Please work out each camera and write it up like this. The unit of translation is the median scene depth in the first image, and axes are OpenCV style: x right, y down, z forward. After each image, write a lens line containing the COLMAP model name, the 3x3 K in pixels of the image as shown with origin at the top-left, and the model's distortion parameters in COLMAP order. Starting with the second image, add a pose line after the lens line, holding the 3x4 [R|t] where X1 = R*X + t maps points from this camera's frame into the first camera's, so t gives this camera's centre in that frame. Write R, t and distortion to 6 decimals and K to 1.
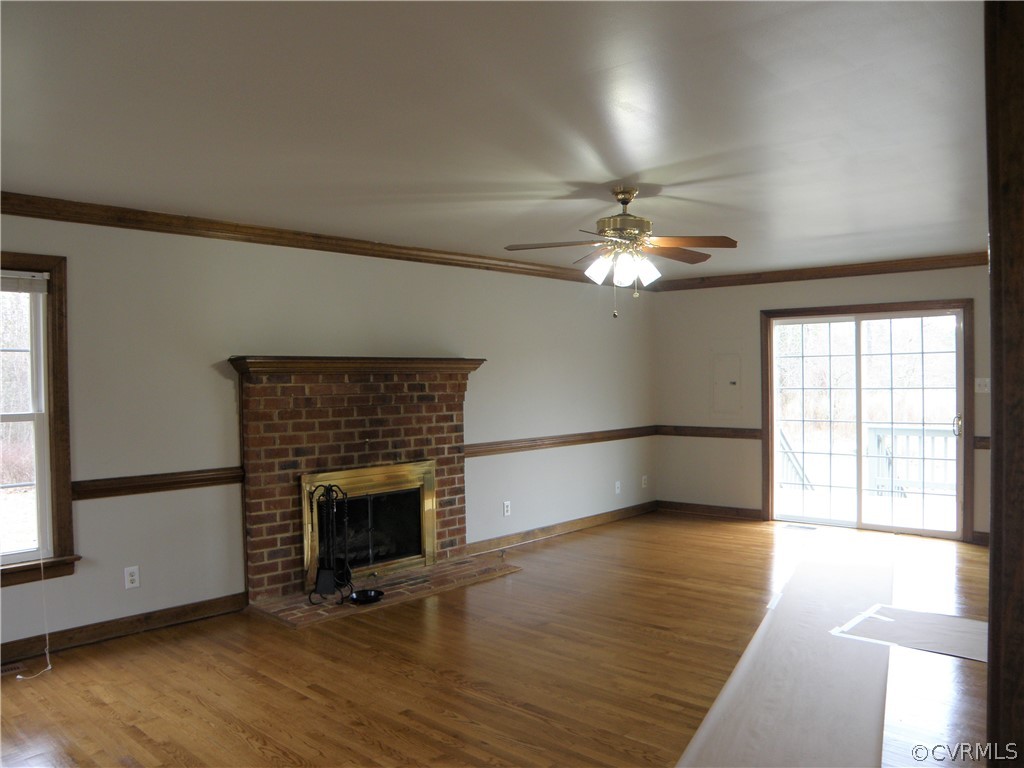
lens RADIAL K [[818.6, 0, 521.1], [0, 818.6, 393.3], [0, 0, 1]] dist [-0.155957, 0.132224]
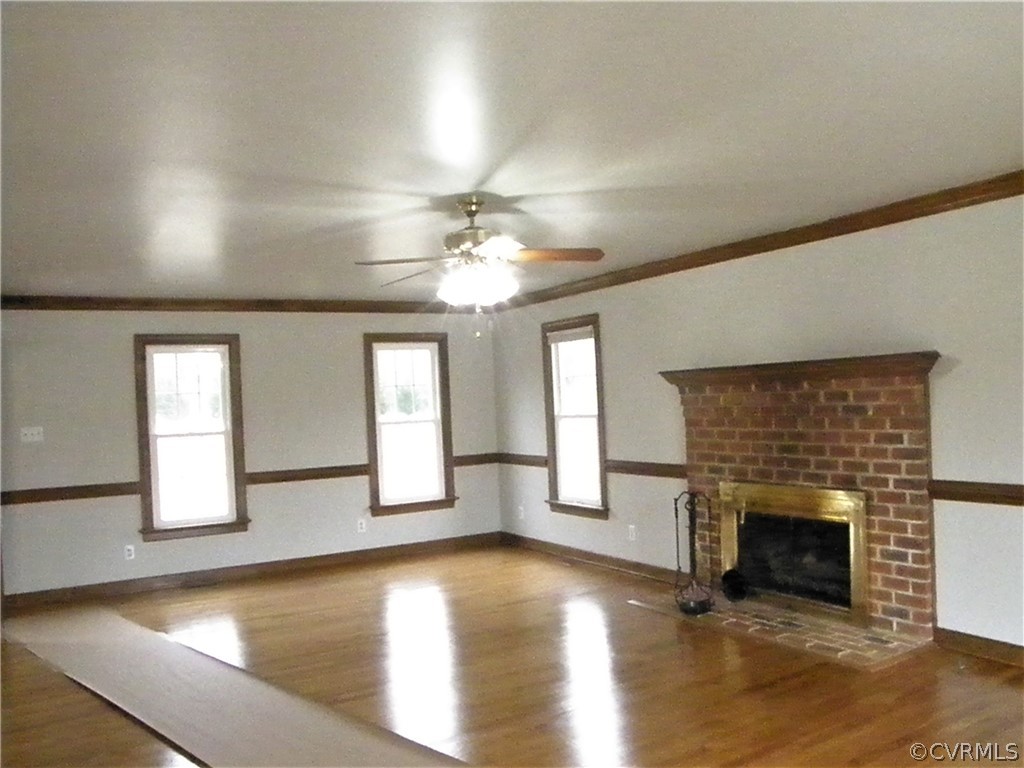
lens RADIAL K [[818.6, 0, 521.1], [0, 818.6, 393.3], [0, 0, 1]] dist [-0.155957, 0.132224]
pose [[-0.285859, 0.012896, -0.958185, 0.711059], [0.021093, 0.999752, 0.007163, -0.022038], [0.958039, -0.018163, -0.286060, 0.934922]]
